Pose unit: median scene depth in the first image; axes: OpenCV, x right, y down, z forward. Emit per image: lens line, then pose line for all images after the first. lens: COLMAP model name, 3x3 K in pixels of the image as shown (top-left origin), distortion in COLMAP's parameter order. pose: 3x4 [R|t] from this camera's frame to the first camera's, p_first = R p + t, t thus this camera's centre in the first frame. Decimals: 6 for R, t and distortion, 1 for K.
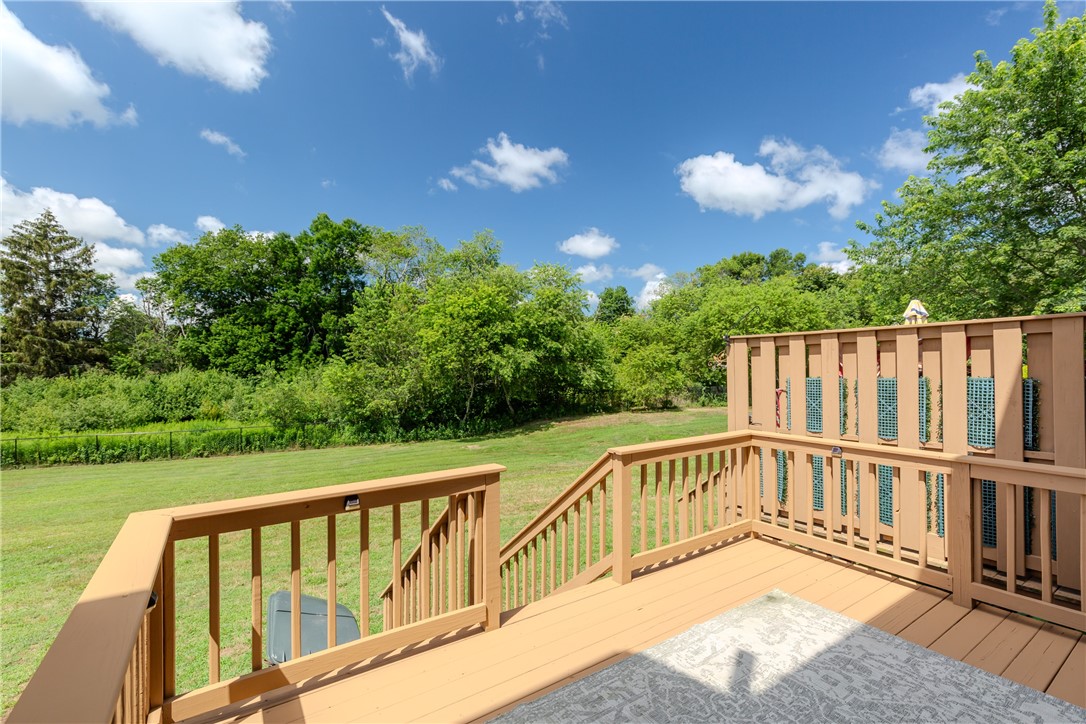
lens RADIAL K [[484.5, 0, 548.0], [0, 484.5, 364.2], [0, 0, 1]] dist [0.004118, 0.000301]
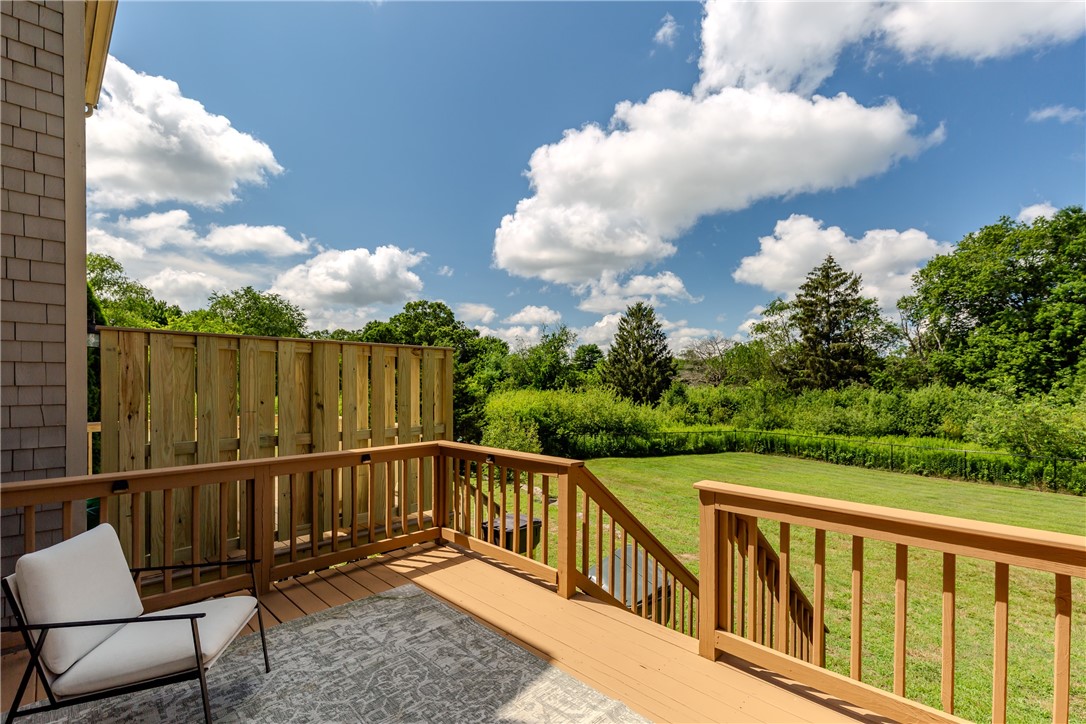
lens RADIAL K [[494.5, 0, 547.1], [0, 494.5, 381.6], [0, 0, 1]] dist [0.004091, 0.000592]
pose [[0.191274, 0.006864, -0.981513, 0.104410], [-0.003129, 0.999975, 0.006383, 0.000747], [0.981532, 0.001850, 0.191291, 0.070741]]
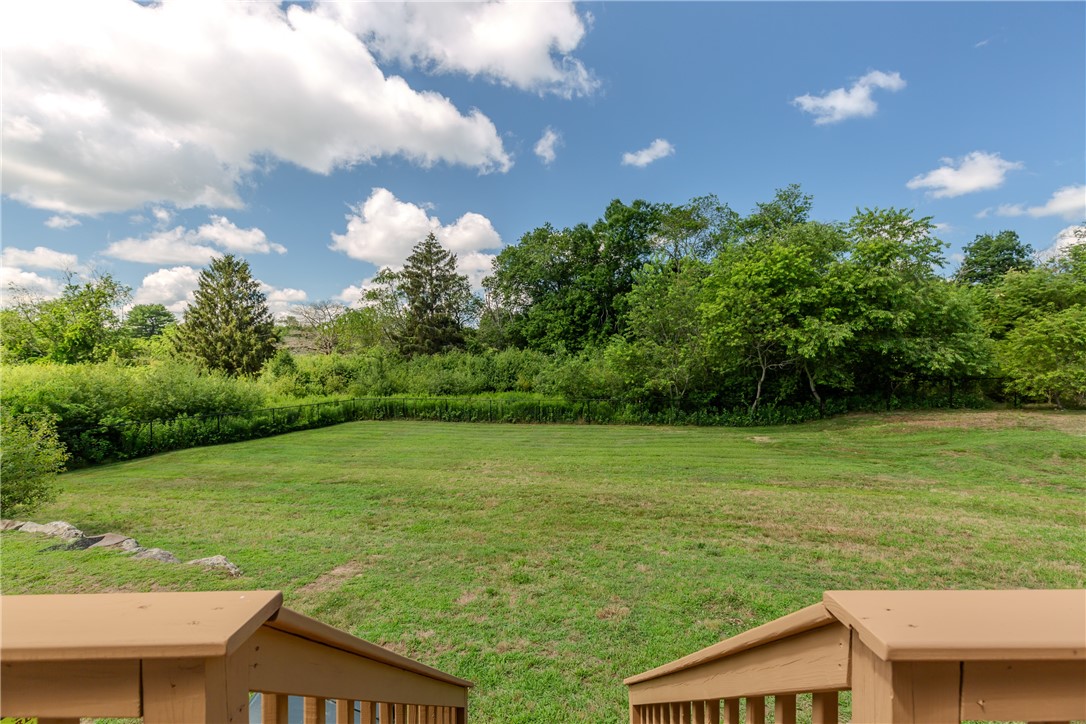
lens RADIAL K [[482.5, 0, 543.9], [0, 482.5, 359.2], [0, 0, 1]] dist [0.002871, -0.000163]
pose [[0.818126, 0.010101, -0.574951, 0.016760], [0.006278, 0.999629, 0.026495, 0.006792], [0.575005, -0.025286, 0.817759, 0.089805]]
